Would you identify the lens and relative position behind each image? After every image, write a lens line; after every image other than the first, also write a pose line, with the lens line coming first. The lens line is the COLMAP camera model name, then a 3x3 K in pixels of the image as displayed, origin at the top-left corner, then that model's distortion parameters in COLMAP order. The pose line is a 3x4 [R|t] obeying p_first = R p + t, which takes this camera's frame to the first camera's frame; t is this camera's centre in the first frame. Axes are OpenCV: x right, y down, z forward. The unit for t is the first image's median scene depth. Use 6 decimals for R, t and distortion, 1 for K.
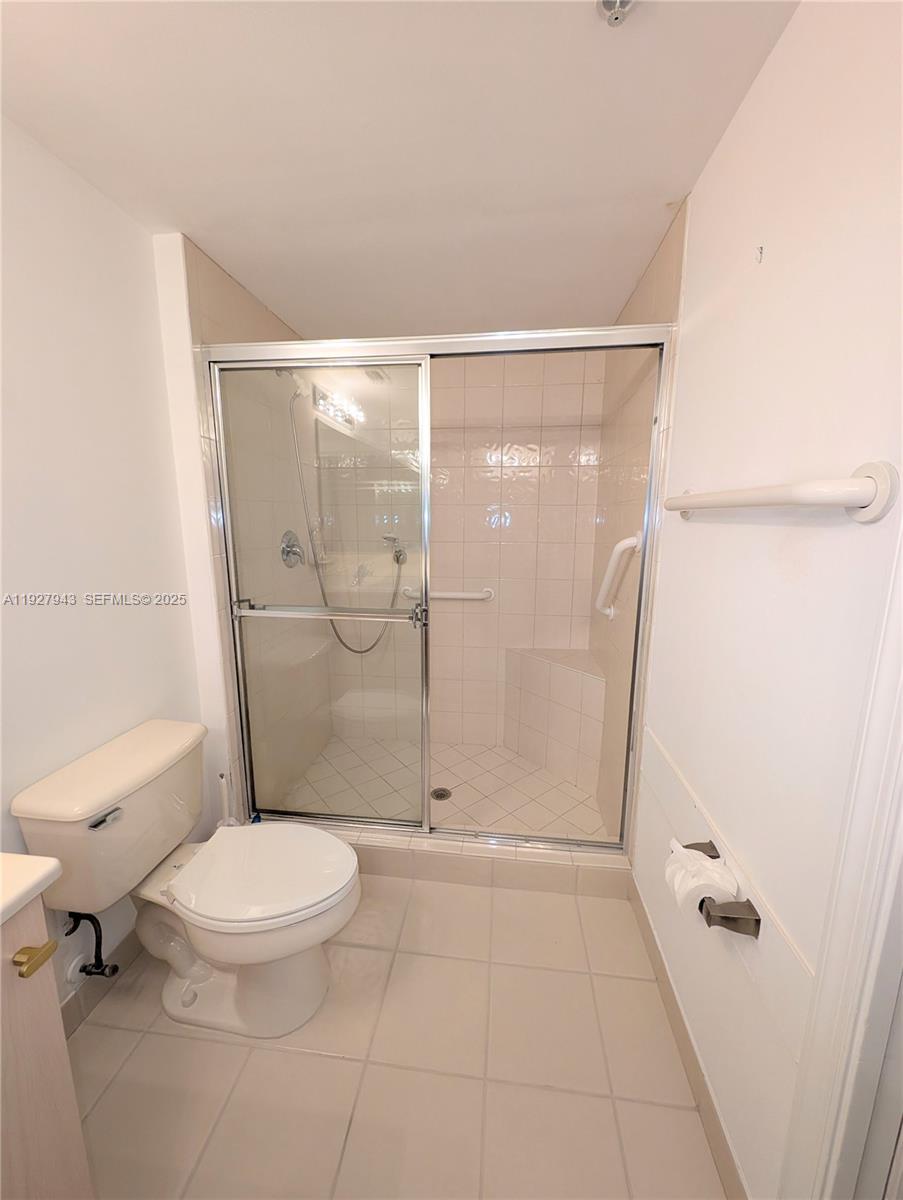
lens RADIAL K [[447.7, 0, 451.9], [0, 447.7, 600.0], [0, 0, 1]] dist [-0.001149, -0.001502]
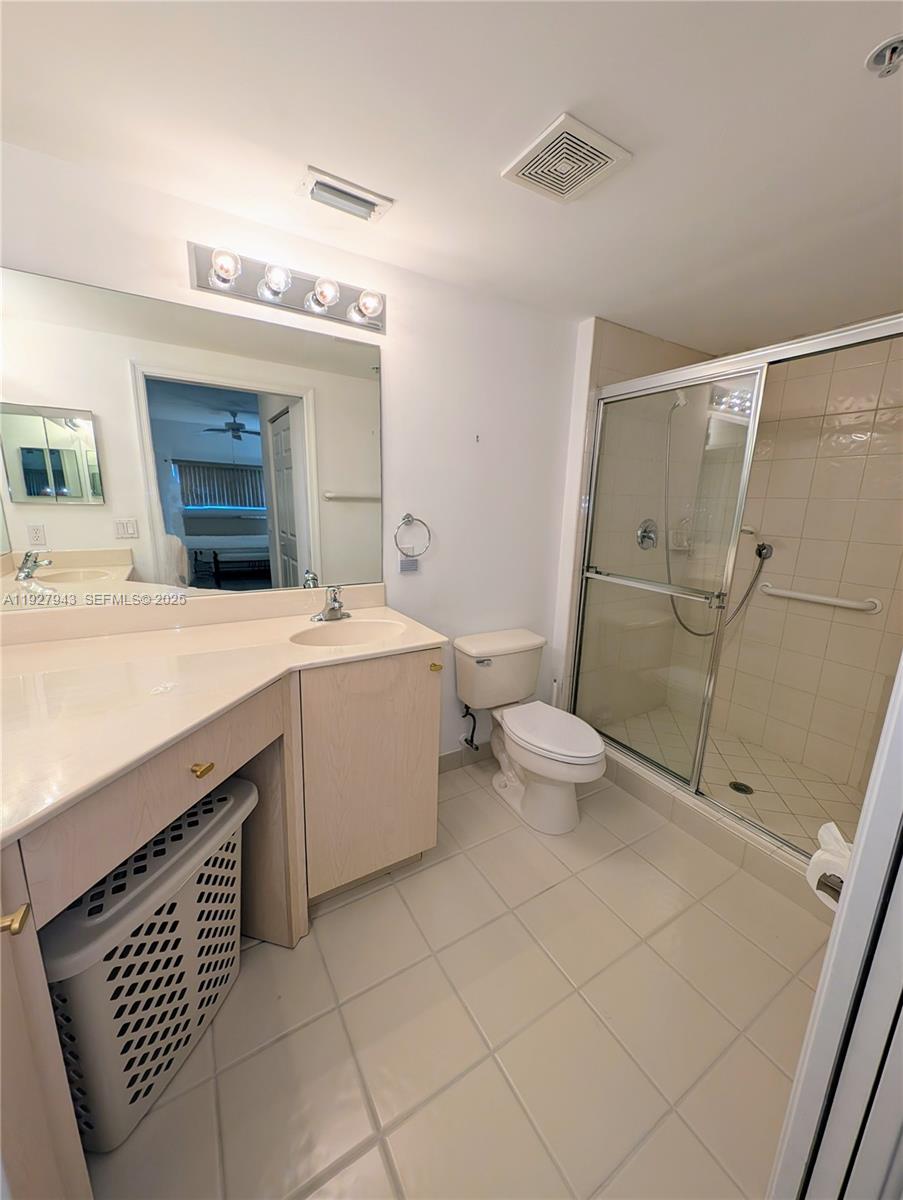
lens RADIAL K [[447.7, 0, 452.3], [0, 447.7, 598.0], [0, 0, 1]] dist [-0.001149, -0.001502]
pose [[0.604342, 0.180561, -0.775995, 0.382119], [-0.165953, 0.981146, 0.099053, 0.031515], [0.779250, 0.068917, 0.622913, -0.212256]]
